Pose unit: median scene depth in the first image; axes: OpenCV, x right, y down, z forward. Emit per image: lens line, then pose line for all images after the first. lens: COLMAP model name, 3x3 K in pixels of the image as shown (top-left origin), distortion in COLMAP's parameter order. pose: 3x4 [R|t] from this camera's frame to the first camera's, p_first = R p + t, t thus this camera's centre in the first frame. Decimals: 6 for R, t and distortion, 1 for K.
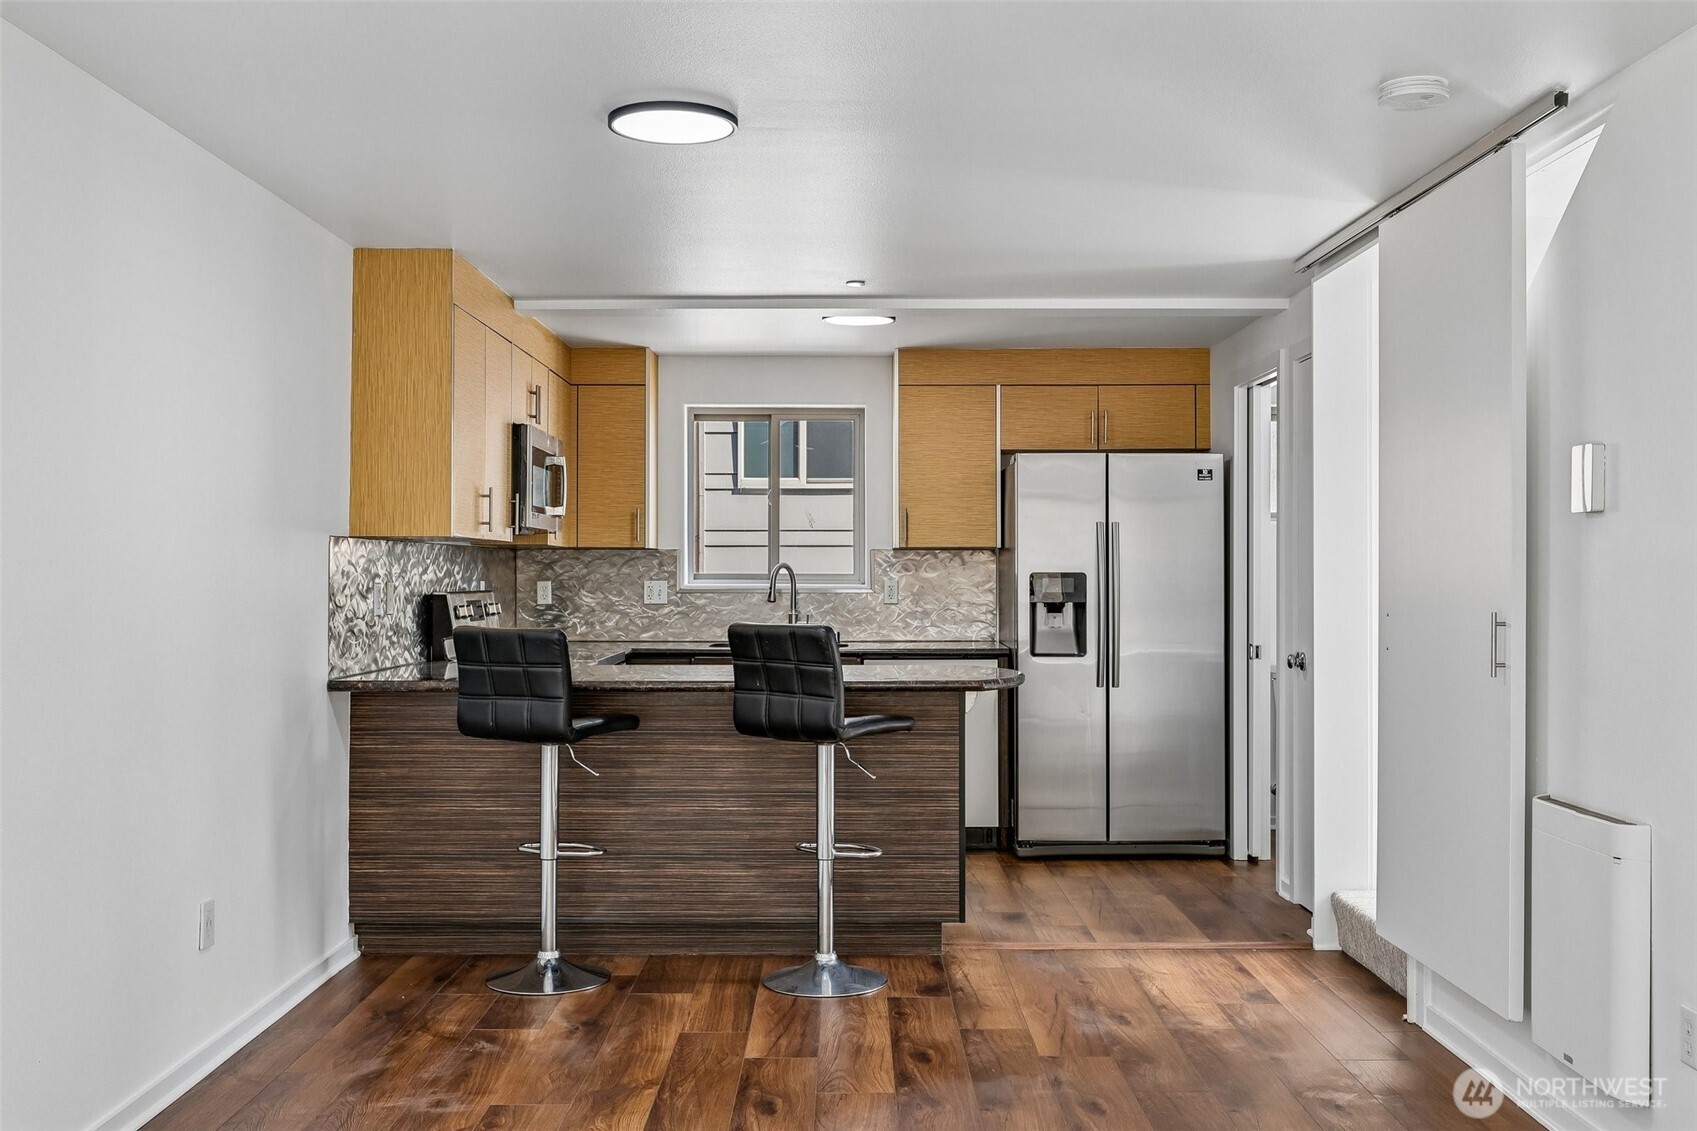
lens RADIAL K [[1636.6, 0, 855.0], [0, 1636.6, 558.1], [0, 0, 1]] dist [0.007582, 0.000000]
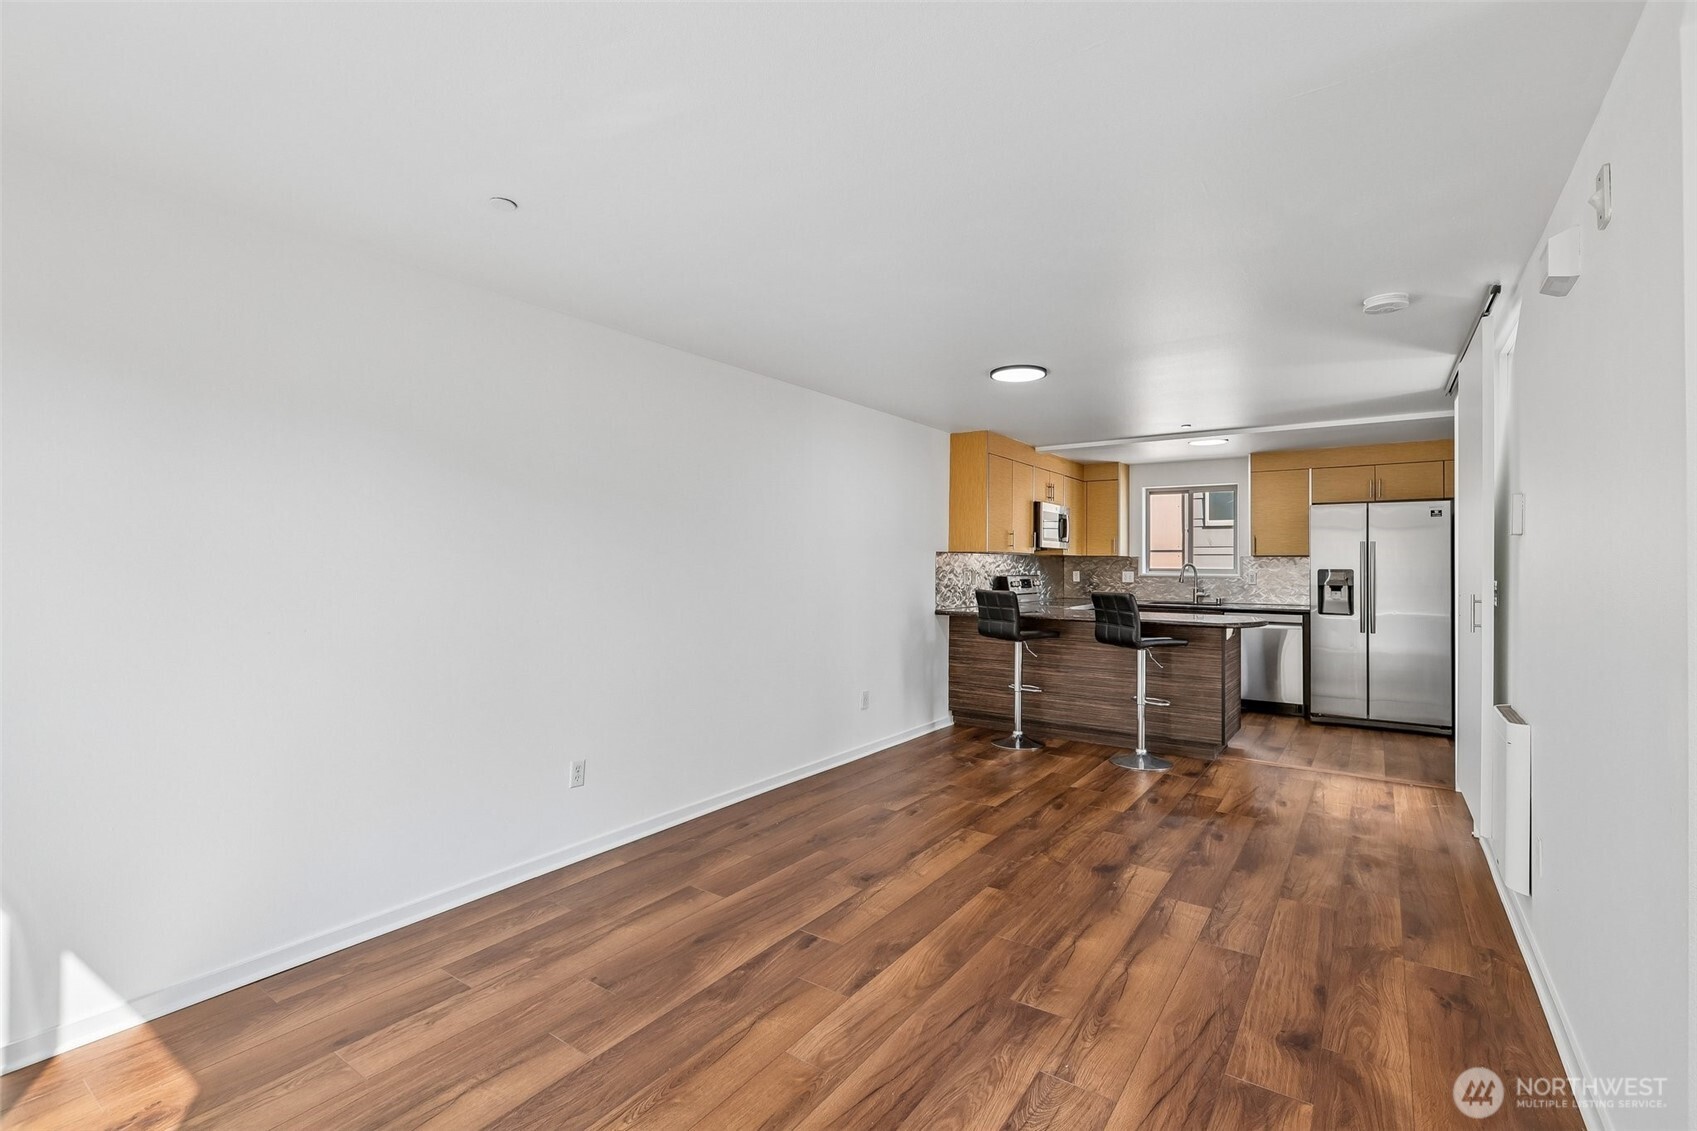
lens RADIAL K [[756.6, 0, 858.8], [0, 756.6, 560.6], [0, 0, 1]] dist [-0.002436, 0.000991]
pose [[0.821294, 0.001711, -0.570503, 0.190562], [-0.001271, 0.999999, 0.001170, -0.001205], [0.570504, -0.000236, 0.821295, -0.002832]]
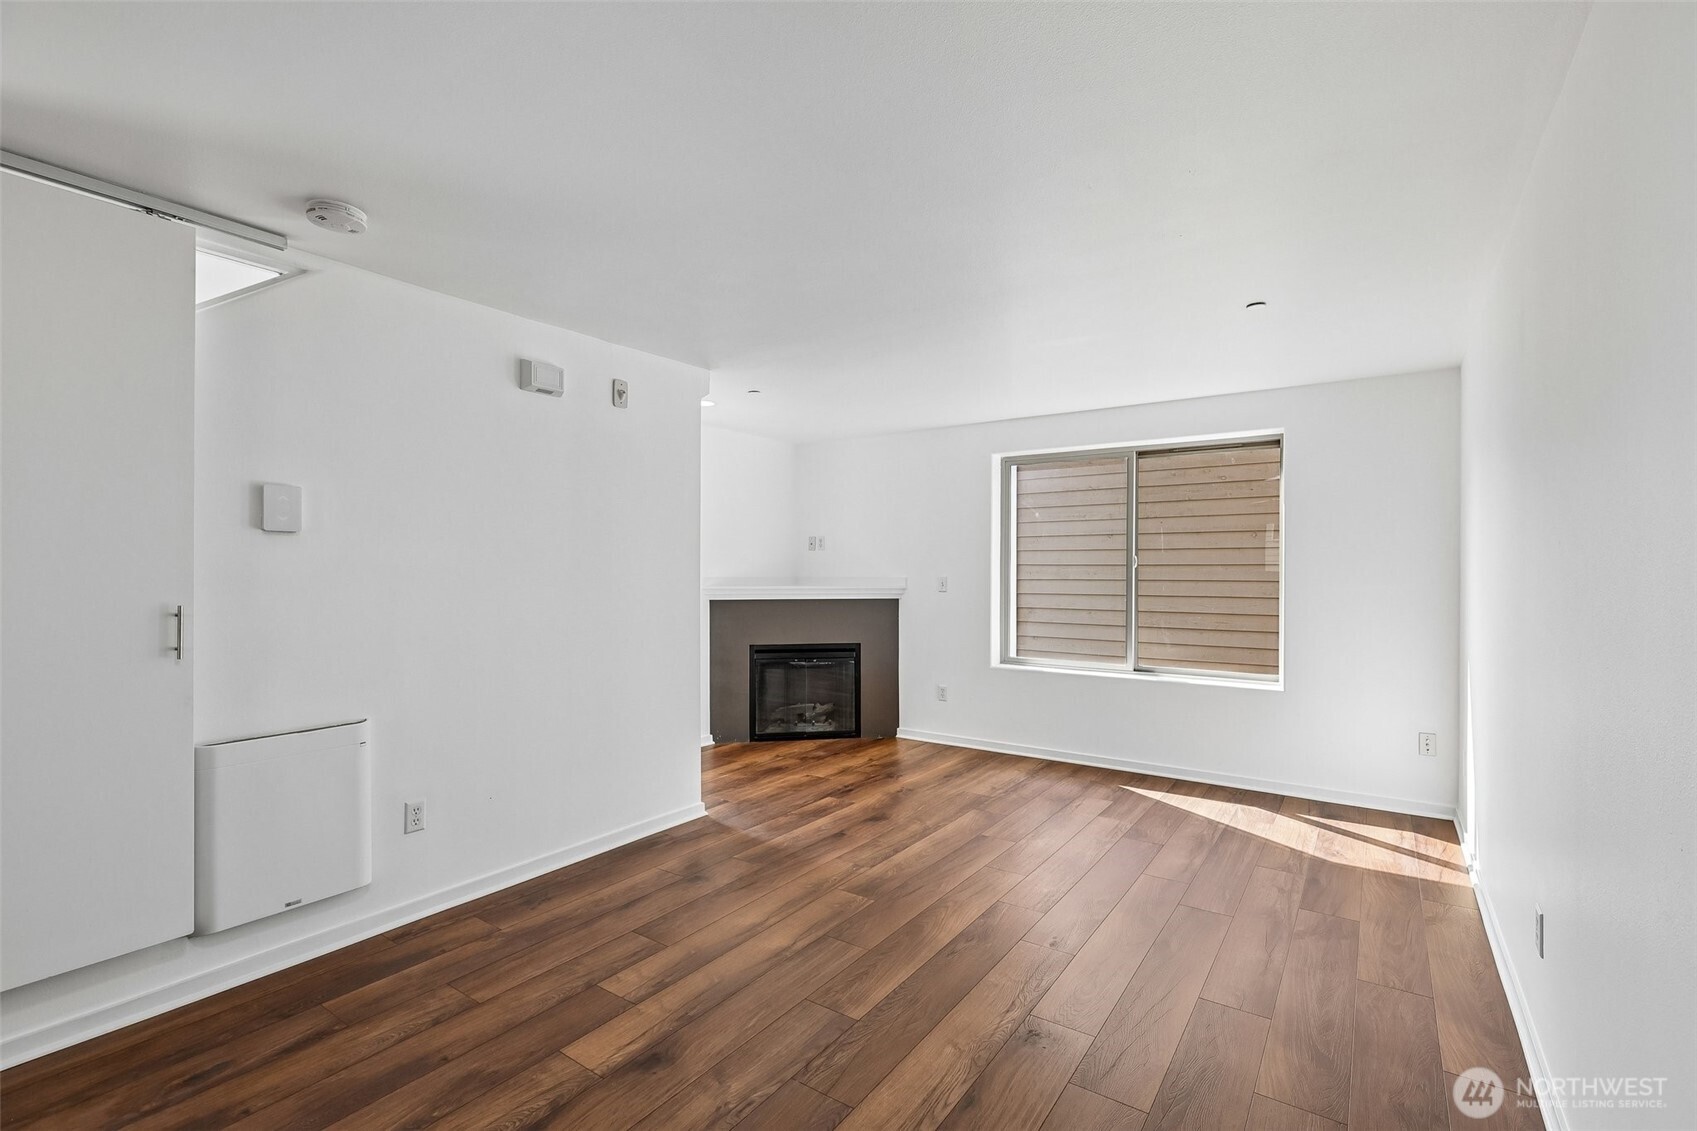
lens RADIAL K [[756.6, 0, 858.2], [0, 756.6, 578.4], [0, 0, 1]] dist [-0.002436, 0.000991]
pose [[-0.819354, -0.007446, 0.573239, -0.207562], [-0.005463, 0.999972, 0.005180, 0.003934], [-0.573262, 0.001112, -0.819372, 0.711889]]
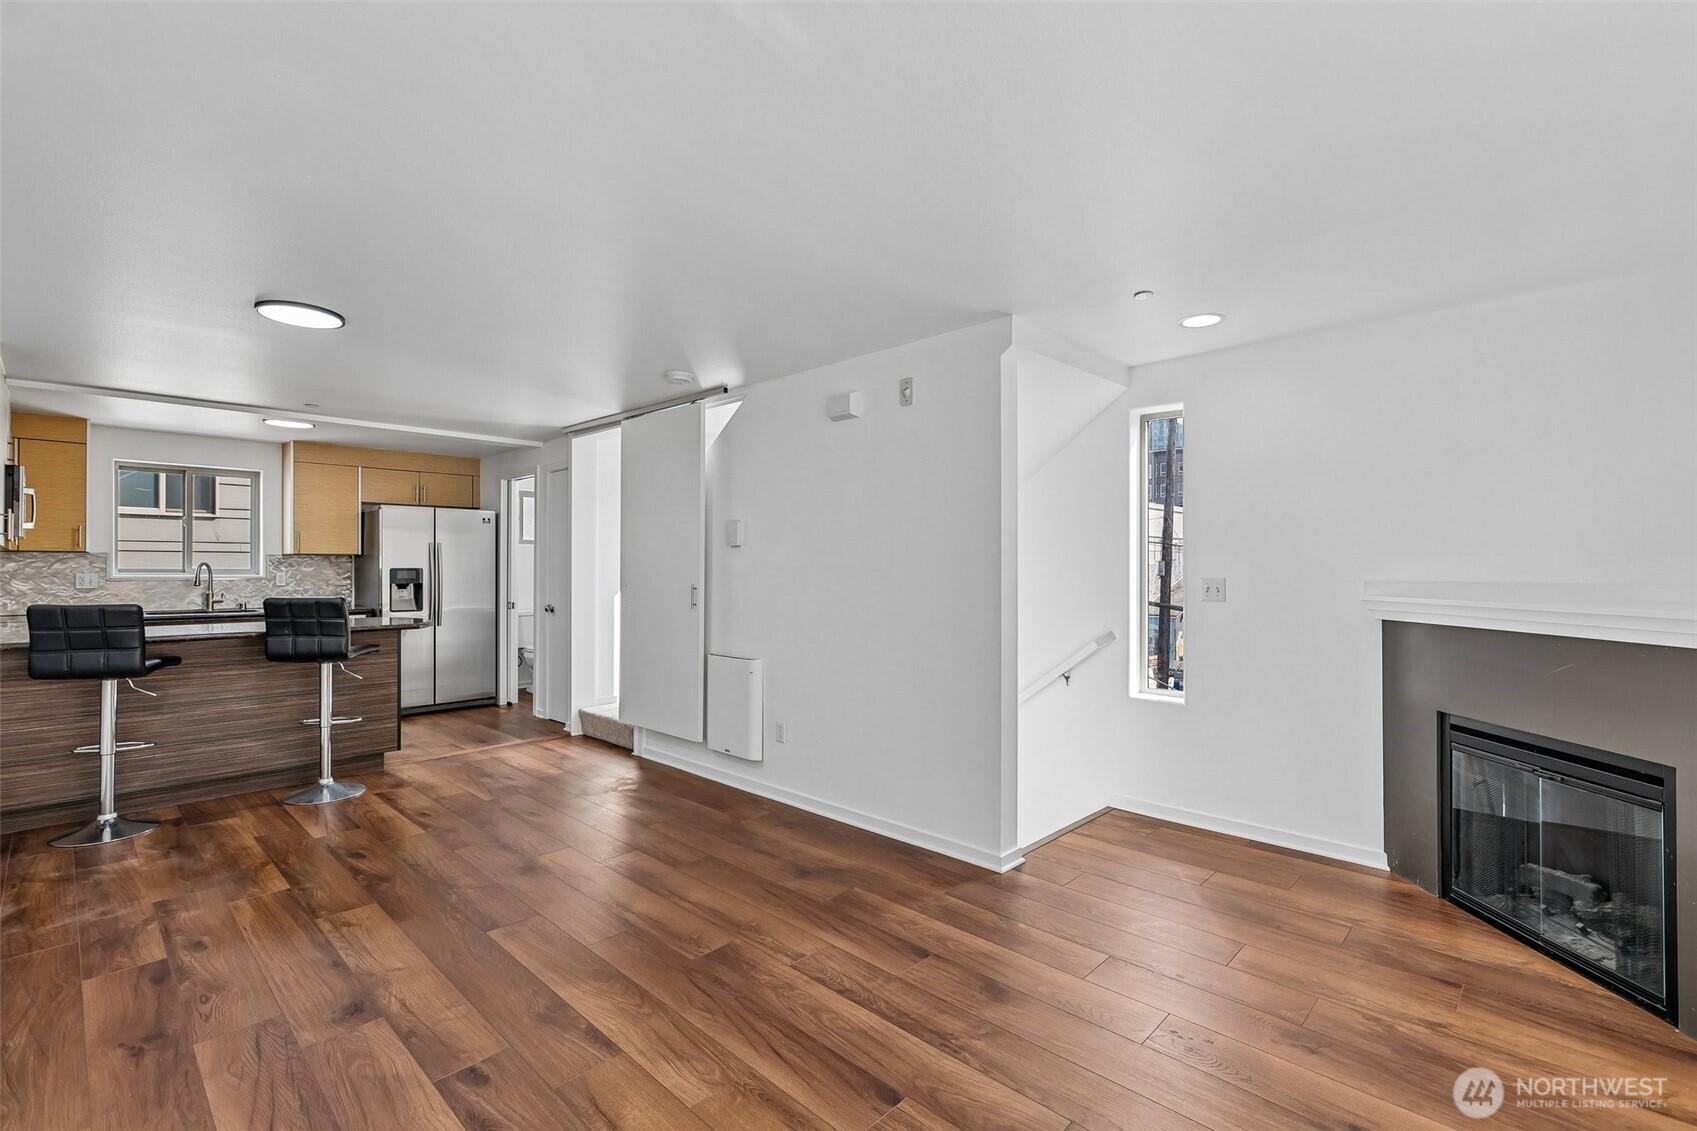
lens RADIAL K [[756.6, 0, 861.1], [0, 756.6, 569.0], [0, 0, 1]] dist [-0.002436, 0.000991]
pose [[0.687744, -0.000315, 0.725953, -0.173805], [-0.006979, 0.999951, 0.007045, -0.000141], [-0.725919, -0.009912, 0.687708, -0.000626]]
